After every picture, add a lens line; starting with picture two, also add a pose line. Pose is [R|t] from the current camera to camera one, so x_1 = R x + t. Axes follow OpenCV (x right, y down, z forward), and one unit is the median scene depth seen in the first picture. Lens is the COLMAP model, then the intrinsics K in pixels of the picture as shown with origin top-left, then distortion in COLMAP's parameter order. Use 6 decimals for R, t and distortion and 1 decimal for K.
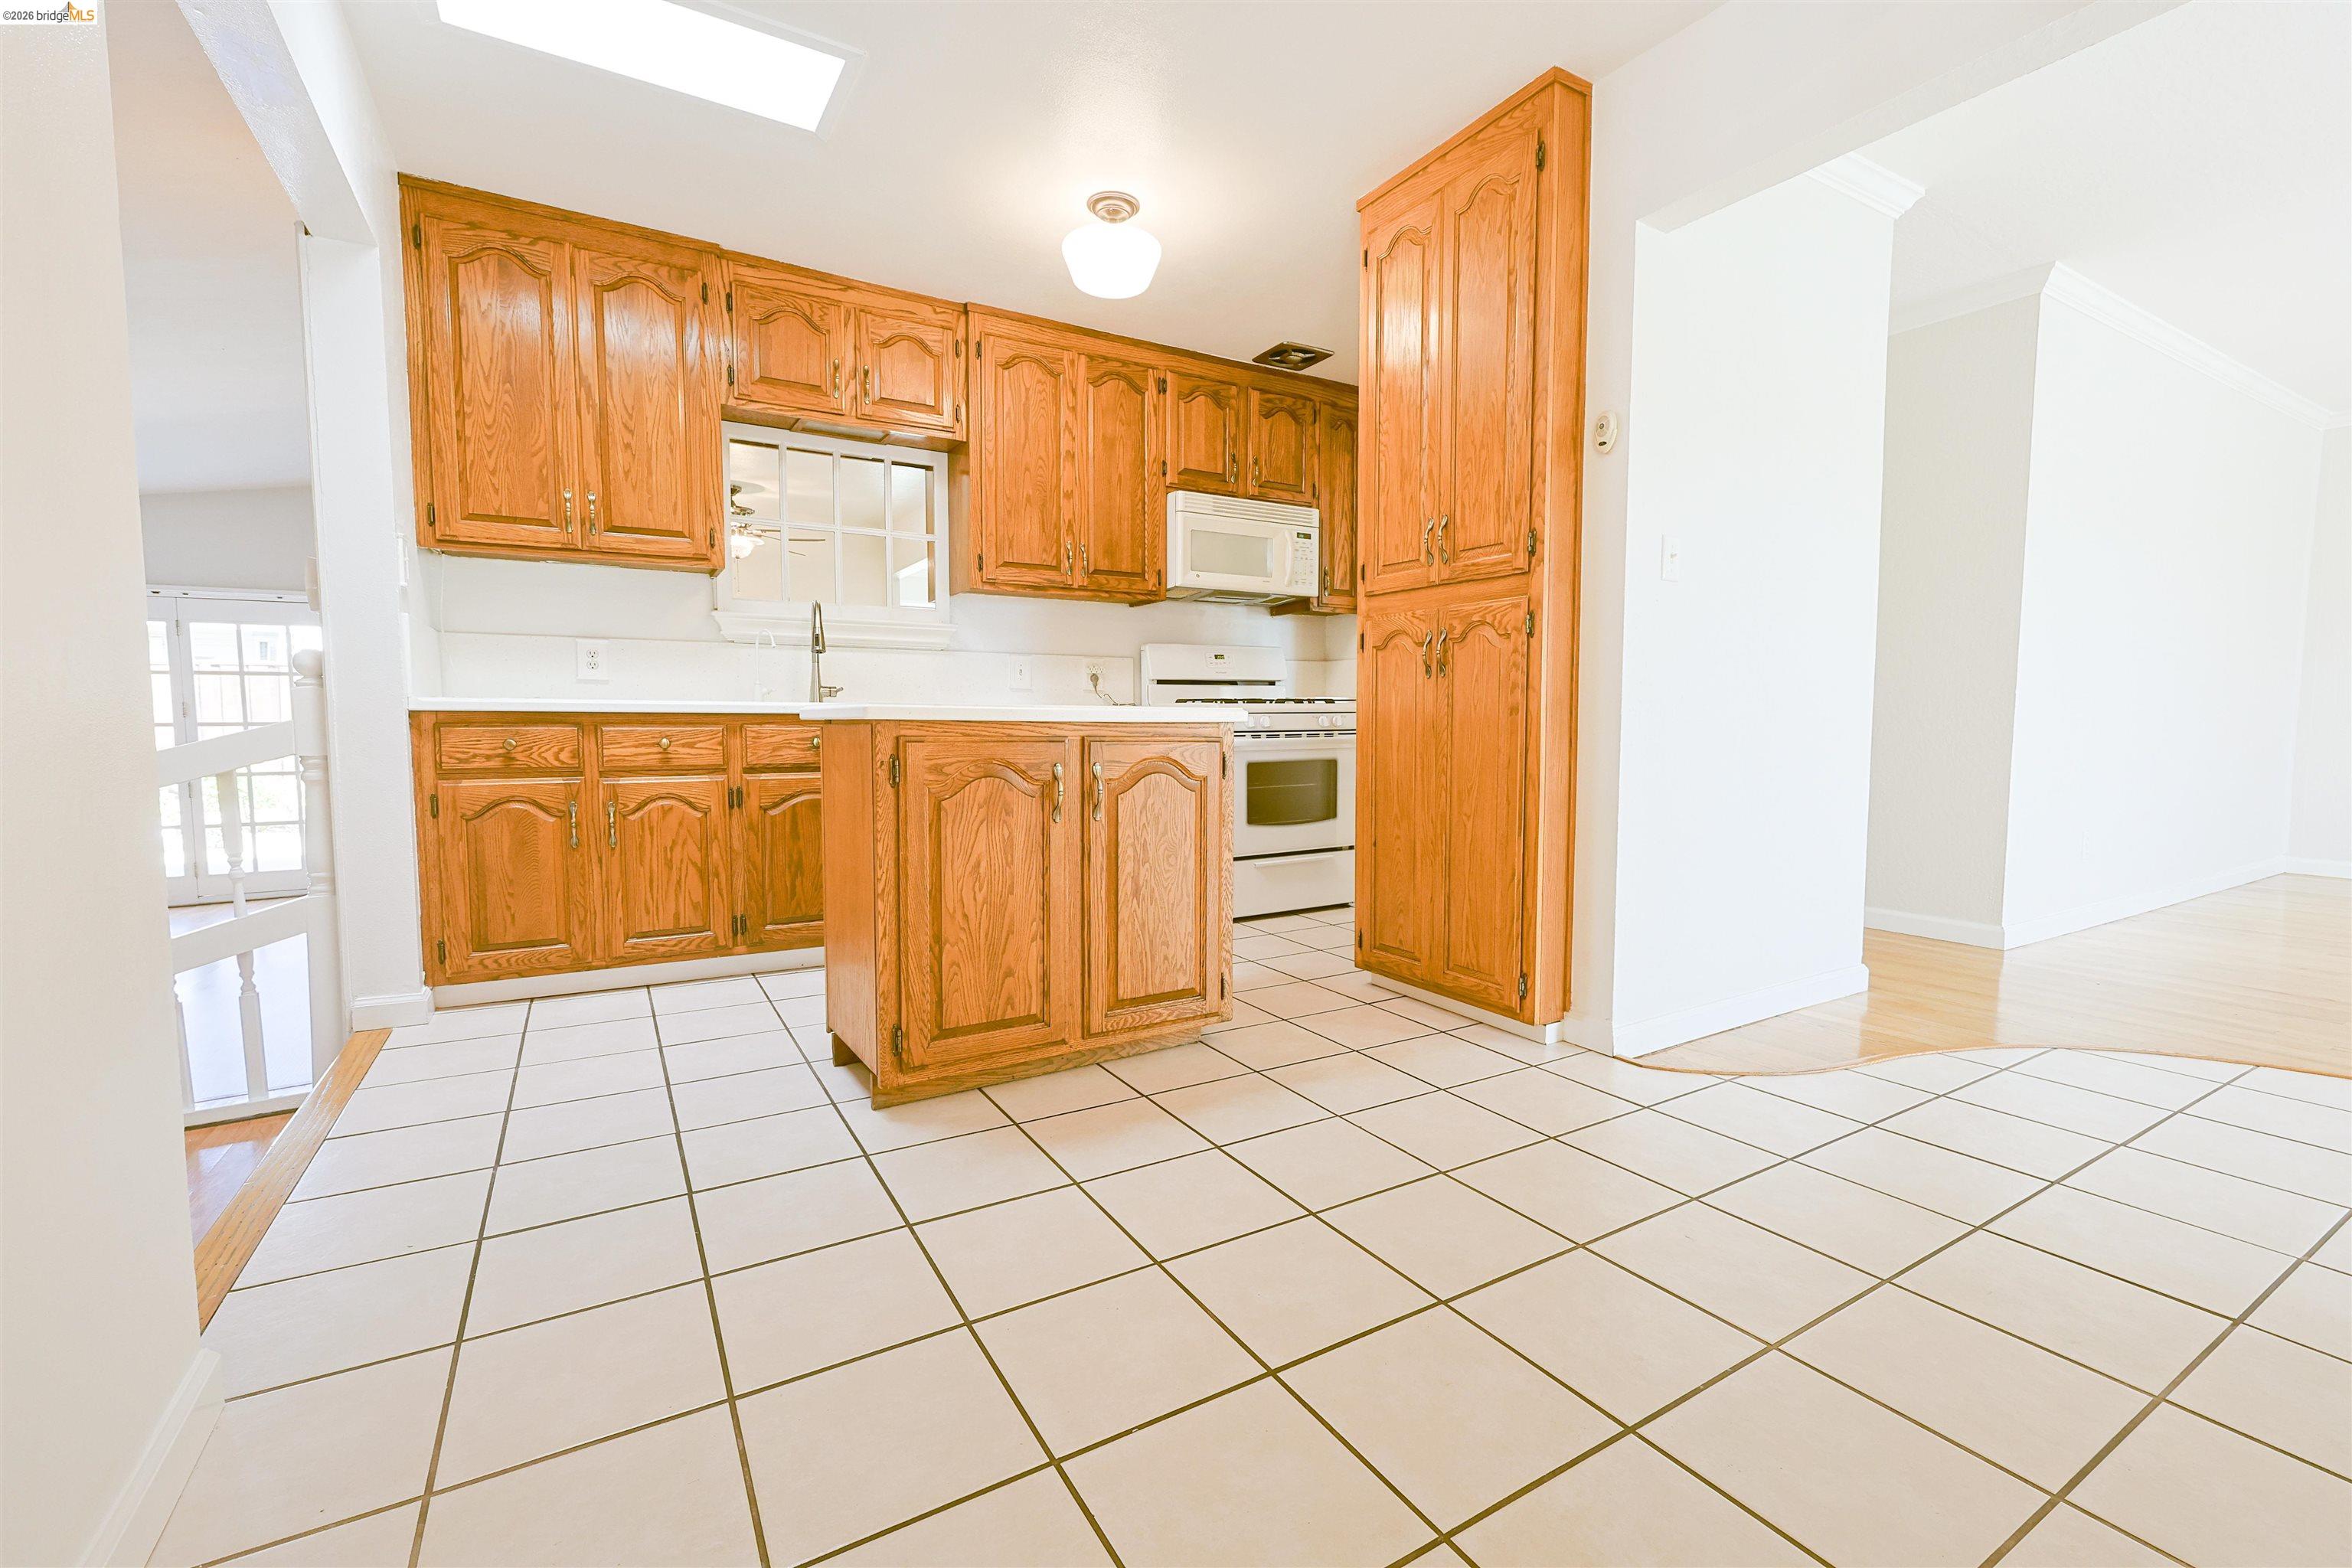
lens RADIAL K [[999.0, 0, 1185.9], [0, 999.0, 782.4], [0, 0, 1]] dist [-0.001677, 0.000070]
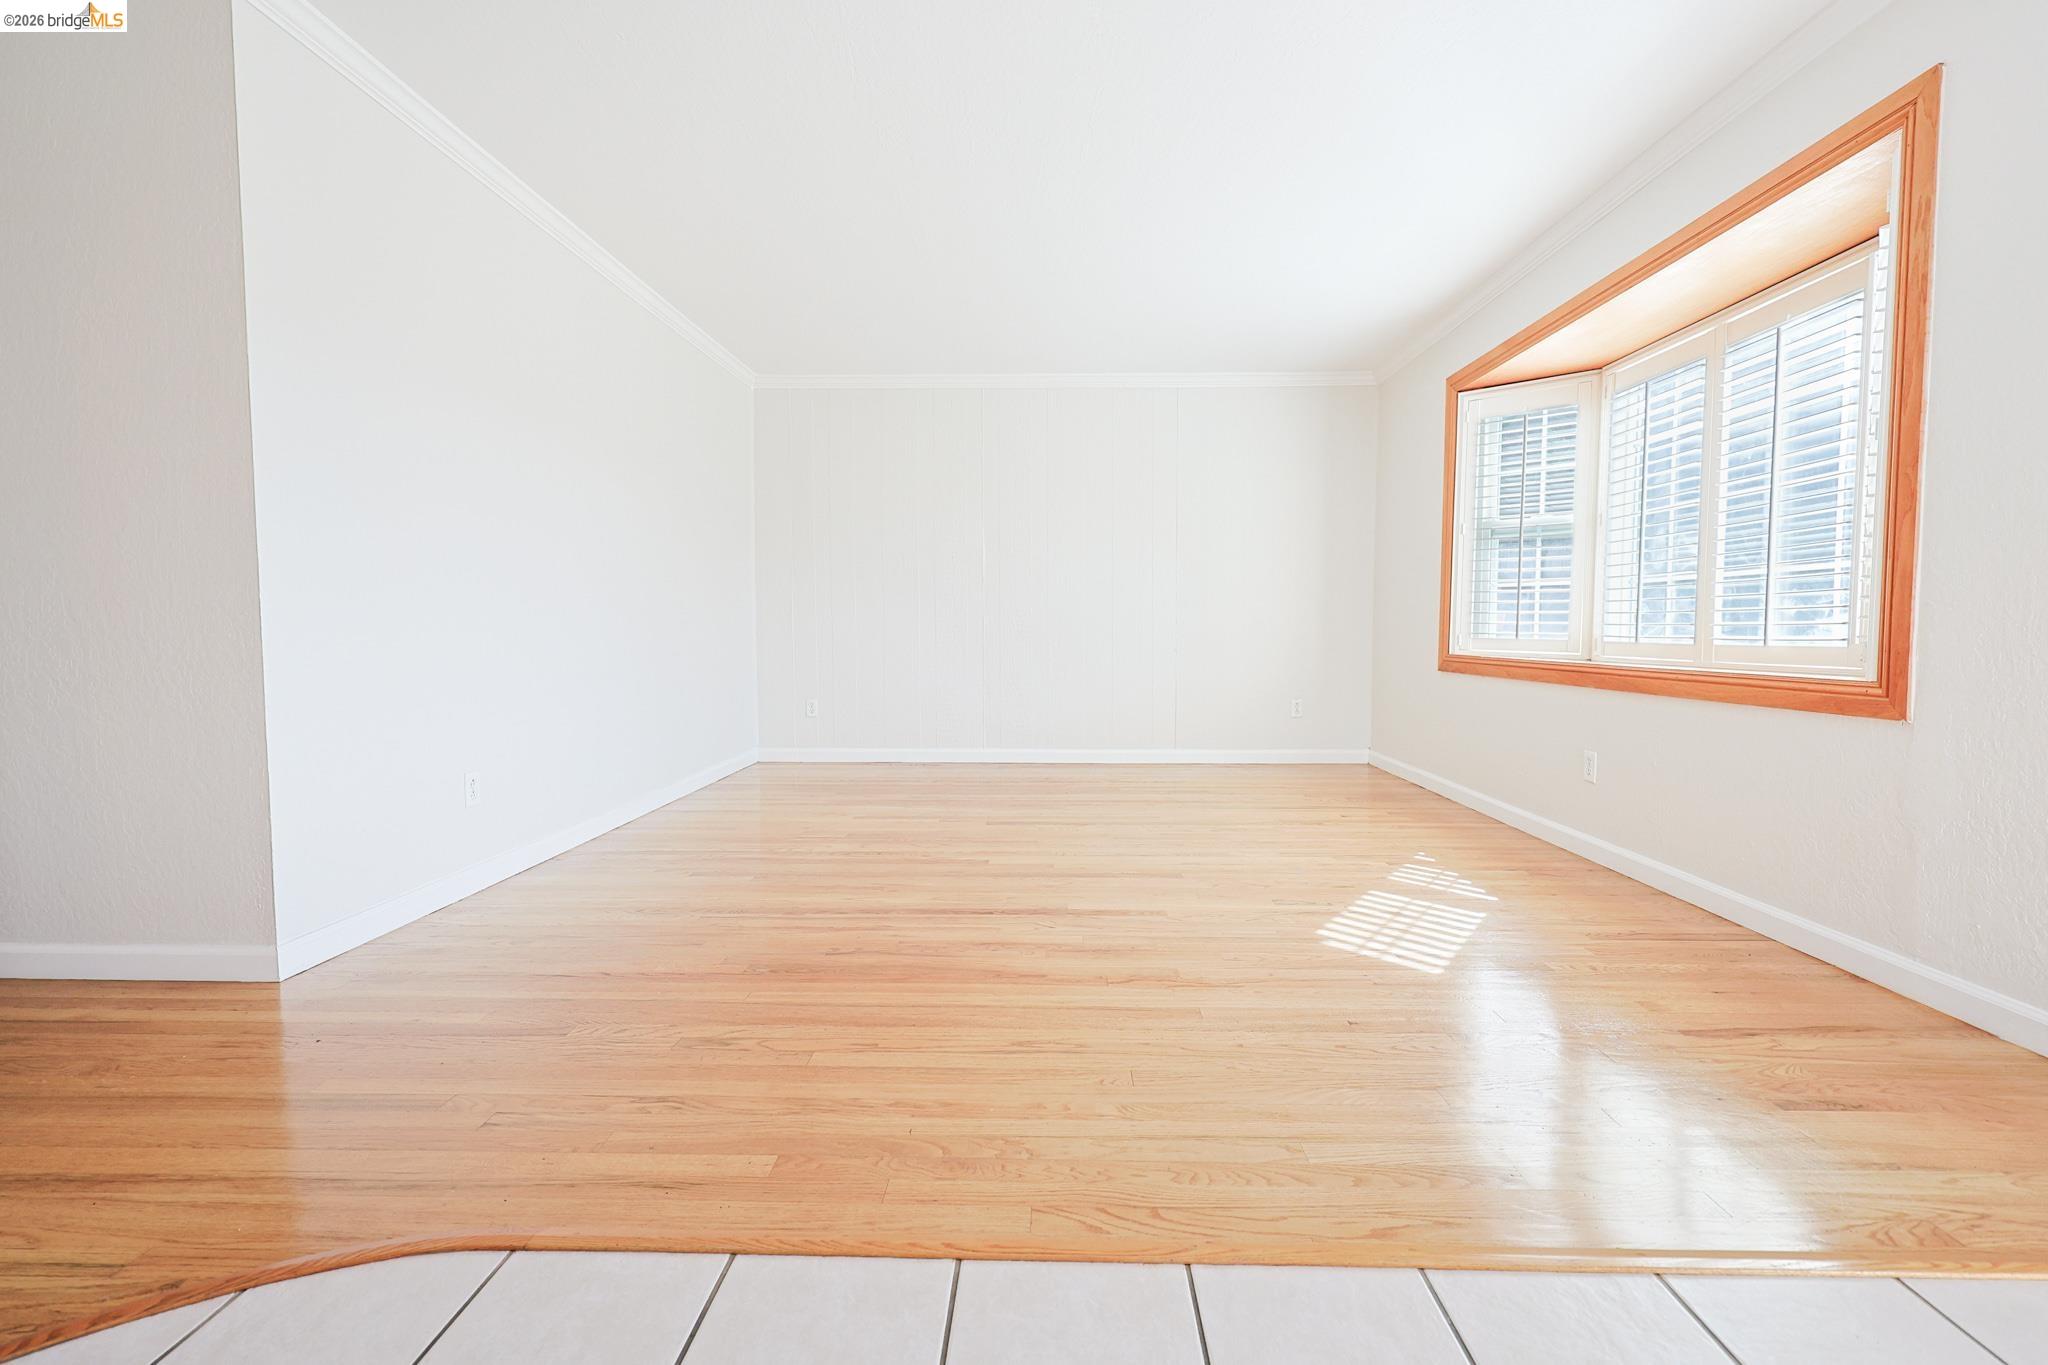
lens RADIAL K [[869.9, 0, 1036.1], [0, 869.9, 677.3], [0, 0, 1]] dist [-0.003349, -0.000045]
pose [[0.533039, -0.050171, 0.844602, 0.716698], [0.060430, 0.997948, 0.021142, -0.019190], [-0.843930, 0.039770, 0.534978, 0.291009]]
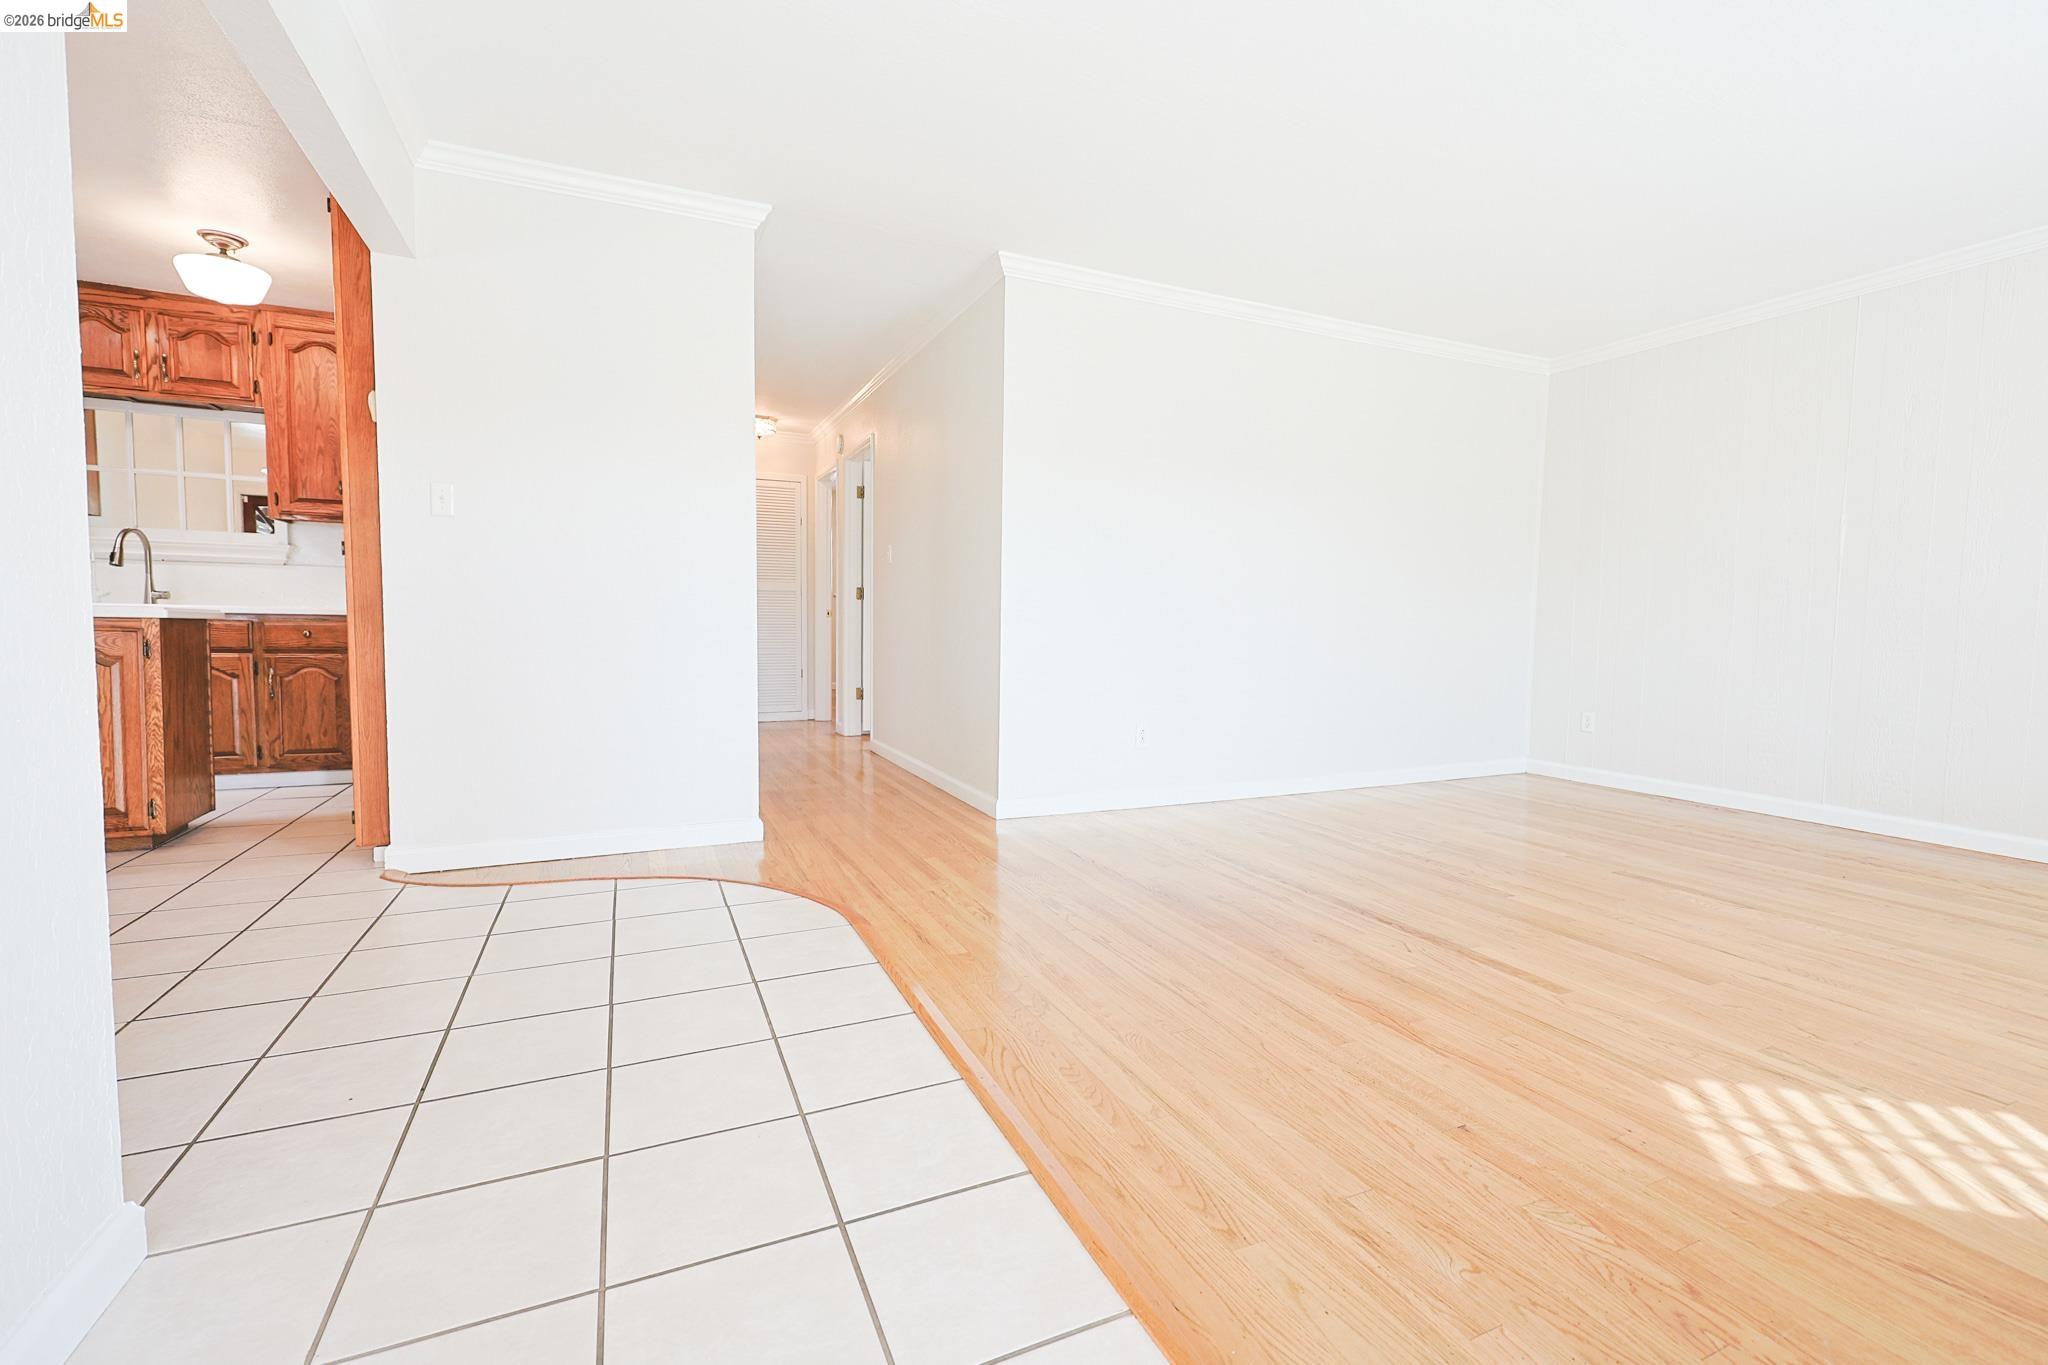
lens RADIAL K [[892.1, 0, 1036.5], [0, 892.1, 681.1], [0, 0, 1]] dist [-0.001580, -0.000947]
pose [[0.994661, 0.019974, -0.101245, 1.148647], [-0.020405, 0.999787, -0.003222, 0.005459], [0.101159, 0.005270, 0.994856, -0.087053]]
